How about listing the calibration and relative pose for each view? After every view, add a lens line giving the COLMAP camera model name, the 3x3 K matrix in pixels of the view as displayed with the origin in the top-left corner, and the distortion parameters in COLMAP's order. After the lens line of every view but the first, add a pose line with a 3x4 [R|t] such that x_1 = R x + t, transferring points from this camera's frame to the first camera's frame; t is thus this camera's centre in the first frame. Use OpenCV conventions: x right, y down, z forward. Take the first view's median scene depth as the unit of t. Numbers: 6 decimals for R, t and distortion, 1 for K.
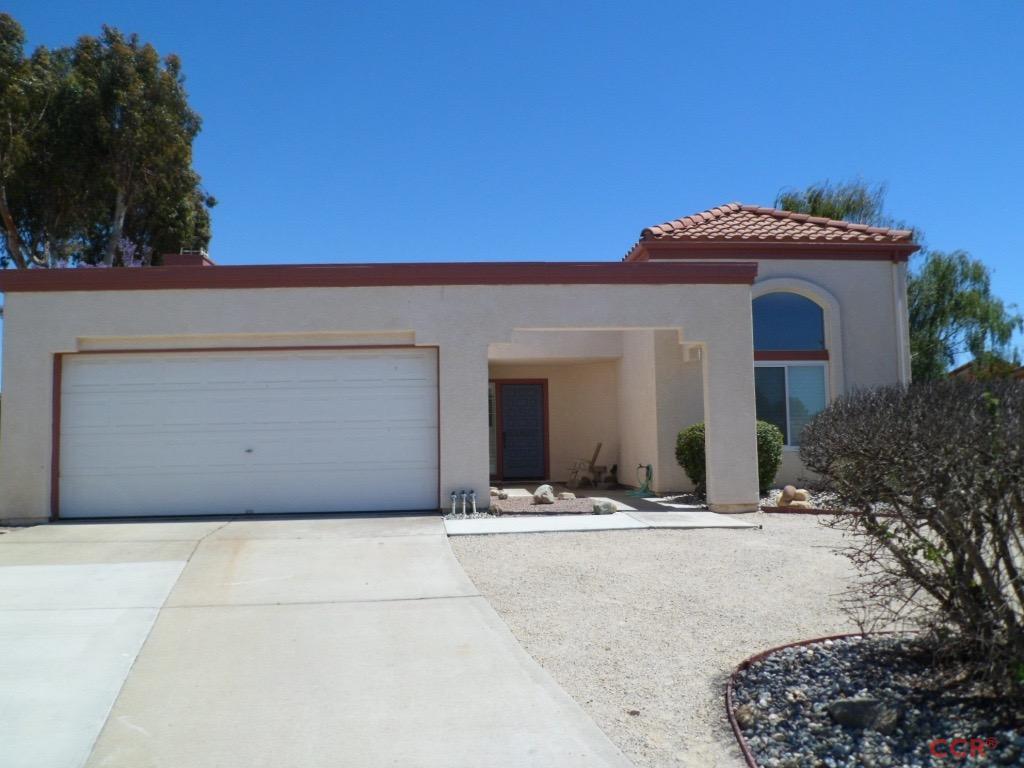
lens RADIAL K [[856.8, 0, 512.0], [0, 856.8, 384.0], [0, 0, 1]] dist [-0.066599, 0.010773]
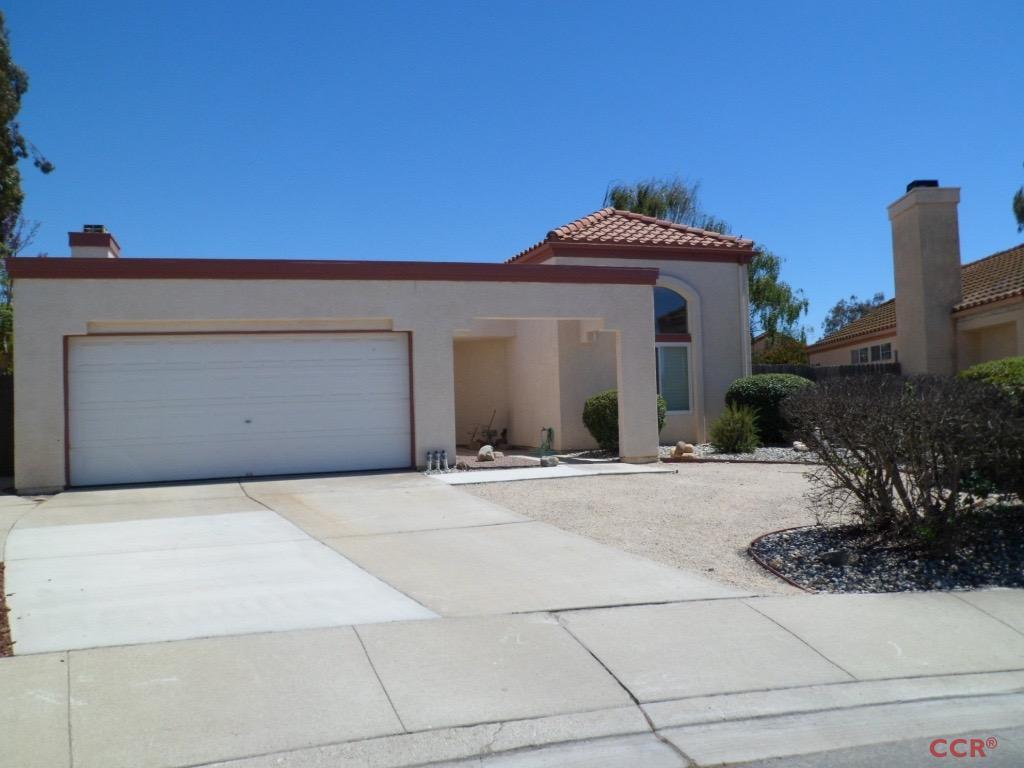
lens RADIAL K [[860.0, 0, 512.0], [0, 860.0, 384.0], [0, 0, 1]] dist [-0.049431, 0.000016]
pose [[0.969389, -0.005943, 0.245459, -0.212783], [-0.003552, 0.999263, 0.038224, -0.014984], [-0.245505, -0.037926, 0.968653, -0.176642]]
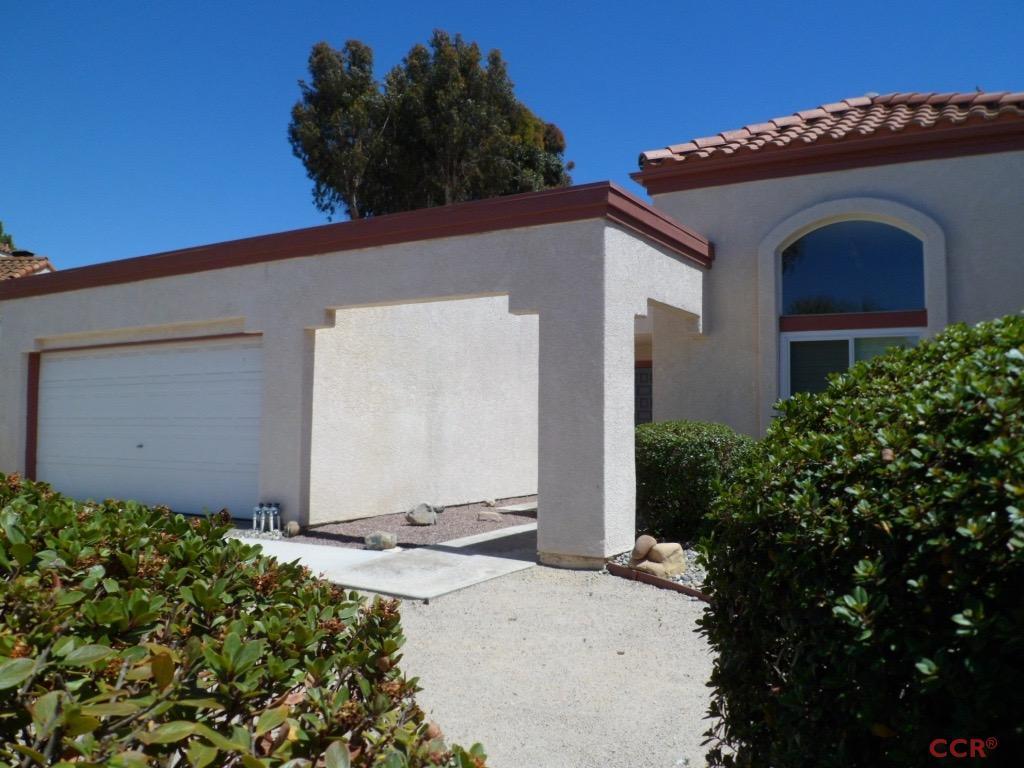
lens RADIAL K [[856.8, 0, 512.0], [0, 856.8, 384.0], [0, 0, 1]] dist [-0.066599, 0.010773]
pose [[0.824910, -0.003045, -0.565256, 0.521098], [0.017087, 0.999663, 0.019552, -0.004614], [0.565005, -0.025787, 0.824684, 0.374966]]
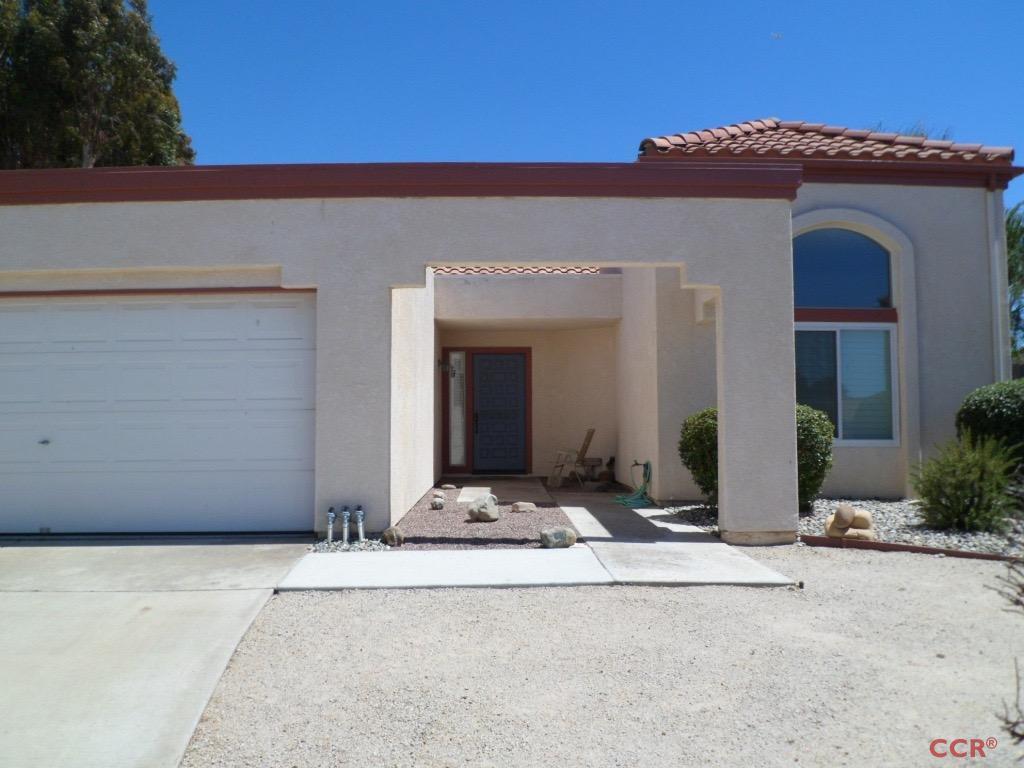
lens RADIAL K [[843.9, 0, 512.0], [0, 843.9, 384.0], [0, 0, 1]] dist [-0.062214, -0.007963]
pose [[0.998907, 0.010436, -0.045561, 0.084546], [-0.009201, 0.999587, 0.027237, 0.009420], [0.045827, -0.026789, 0.998590, 0.300757]]
